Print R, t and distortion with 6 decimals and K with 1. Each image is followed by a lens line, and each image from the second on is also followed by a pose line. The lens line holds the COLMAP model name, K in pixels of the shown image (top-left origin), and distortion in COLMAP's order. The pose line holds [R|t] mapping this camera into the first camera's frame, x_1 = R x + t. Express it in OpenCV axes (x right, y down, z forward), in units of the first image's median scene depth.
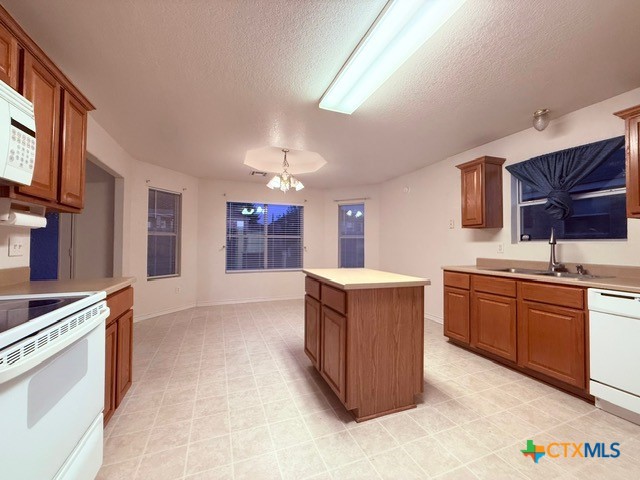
lens RADIAL K [[254.7, 0, 318.7], [0, 254.7, 238.5], [0, 0, 1]] dist [0.000800, 0.000576]
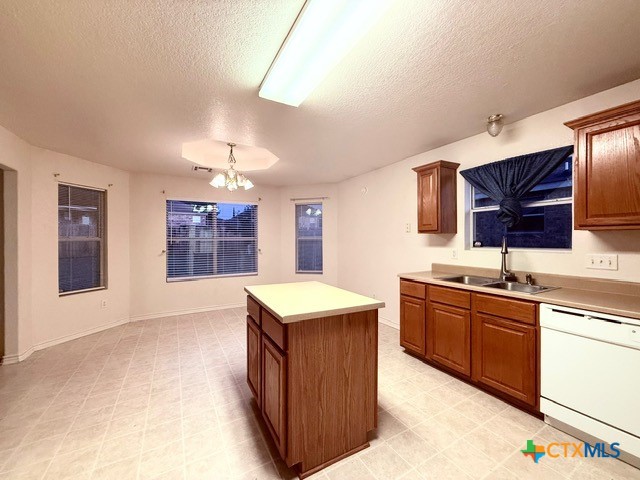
lens RADIAL K [[254.7, 0, 317.7], [0, 254.7, 238.3], [0, 0, 1]] dist [0.000800, 0.000576]
pose [[0.990435, -0.008586, 0.137715, 0.067573], [0.005682, 0.999753, 0.021470, -0.059580], [-0.137865, -0.020482, 0.990239, 0.123511]]
